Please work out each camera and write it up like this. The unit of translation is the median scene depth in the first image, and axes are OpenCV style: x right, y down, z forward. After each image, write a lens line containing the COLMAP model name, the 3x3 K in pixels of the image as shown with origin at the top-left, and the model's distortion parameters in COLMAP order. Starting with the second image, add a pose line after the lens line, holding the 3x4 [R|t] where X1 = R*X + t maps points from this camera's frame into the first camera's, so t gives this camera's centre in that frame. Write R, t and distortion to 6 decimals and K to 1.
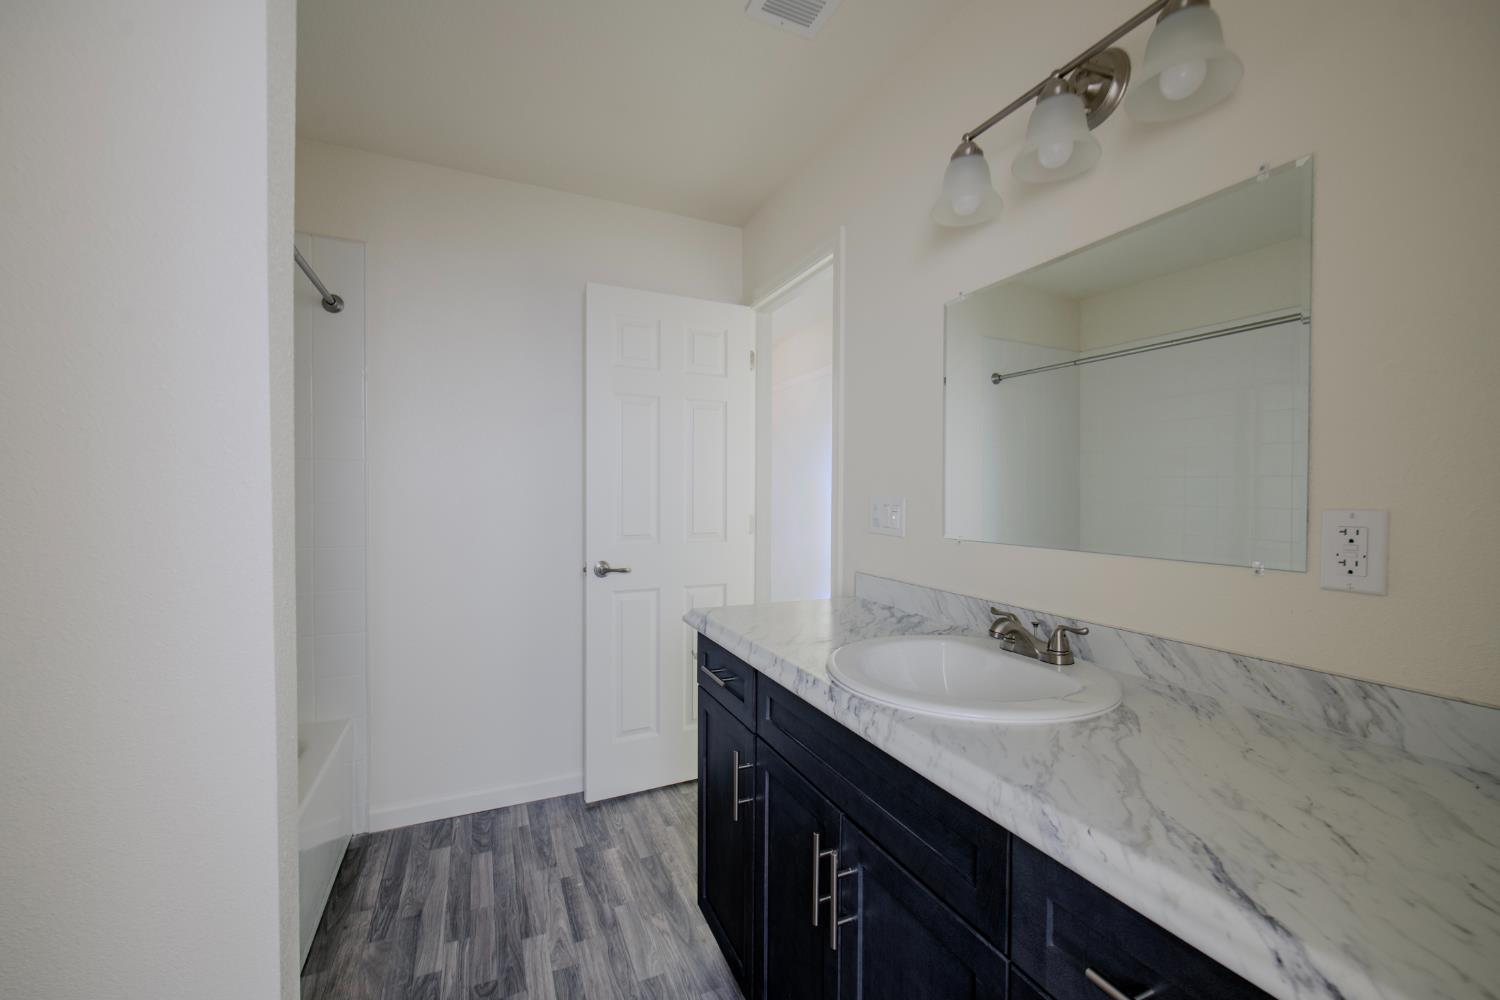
lens RADIAL K [[626.3, 0, 752.1], [0, 626.3, 504.8], [0, 0, 1]] dist [-0.012944, -0.003291]
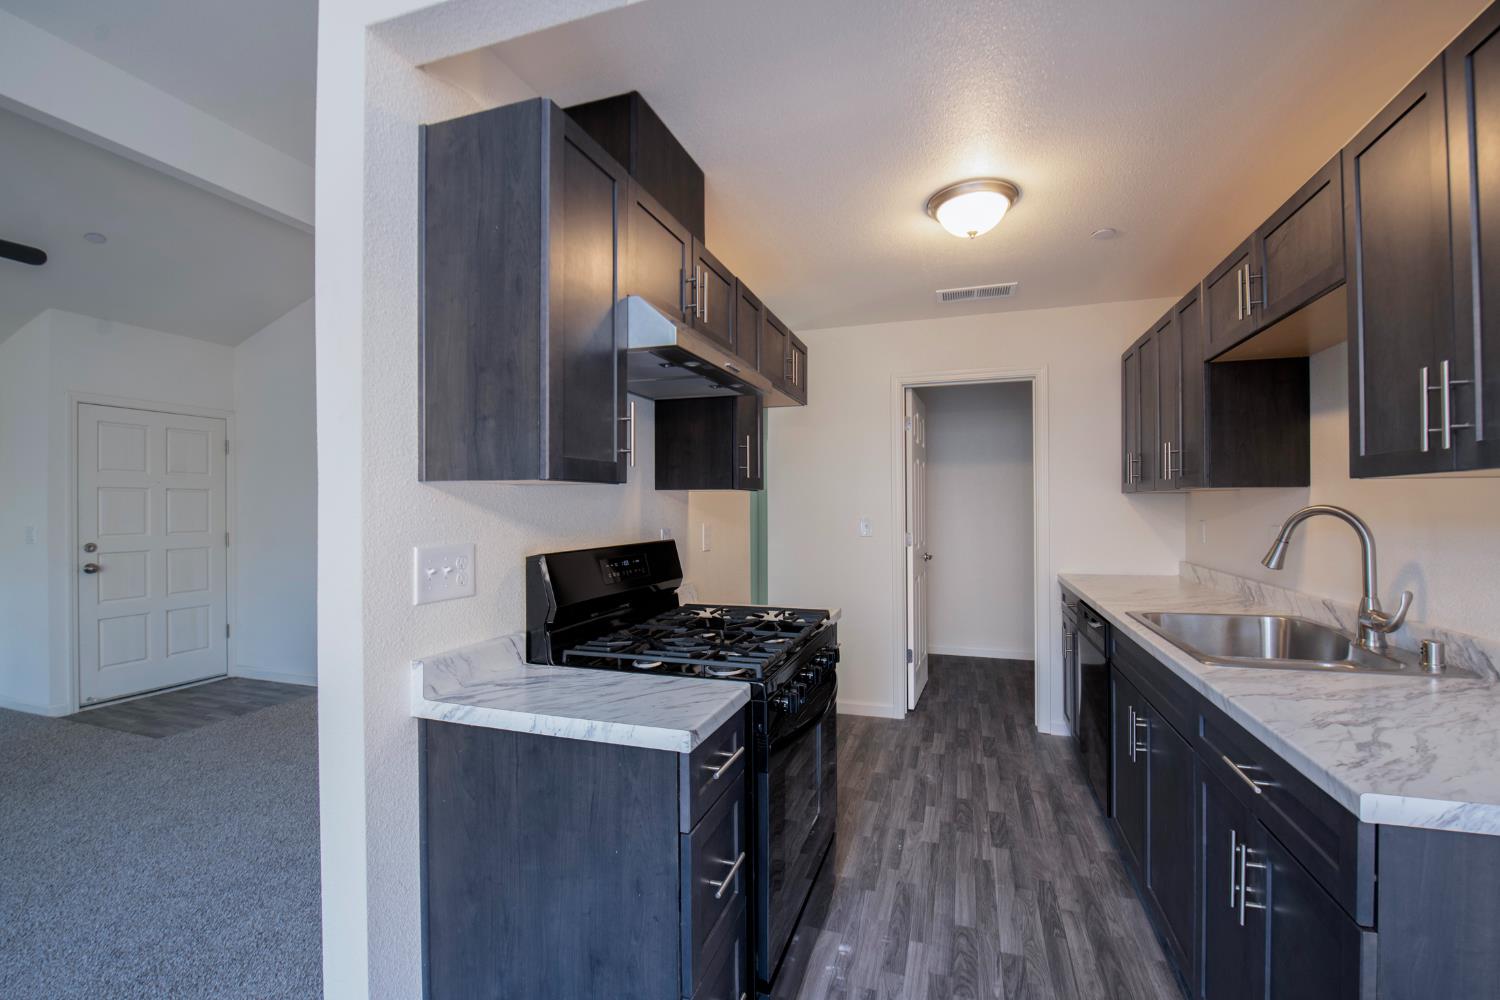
lens RADIAL K [[626.3, 0, 752.0], [0, 626.3, 499.4], [0, 0, 1]] dist [-0.012944, -0.003291]
pose [[-0.742003, 0.007031, 0.670360, -0.914772], [0.024125, 0.999577, 0.016219, -0.110030], [-0.669963, 0.028207, -0.741859, 2.090591]]
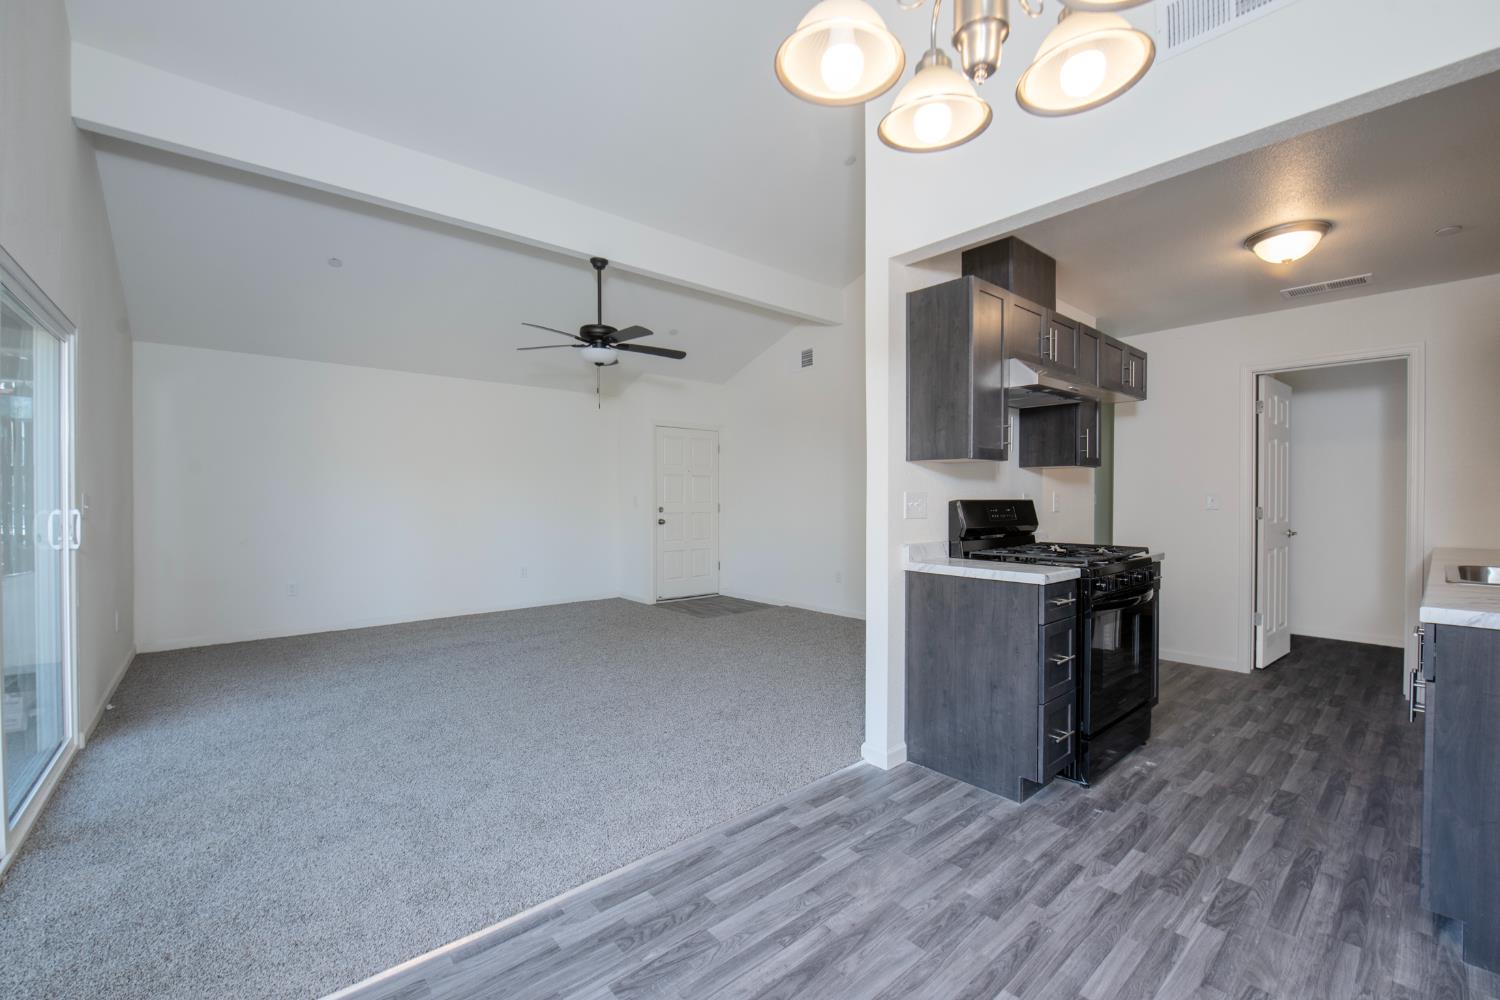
lens RADIAL K [[626.3, 0, 752.3], [0, 626.3, 502.8], [0, 0, 1]] dist [-0.012944, -0.003291]
pose [[-0.301542, -0.011698, 0.953381, -1.488144], [0.028422, 0.999370, 0.021252, -0.069757], [-0.953029, 0.033506, -0.301019, 2.628064]]
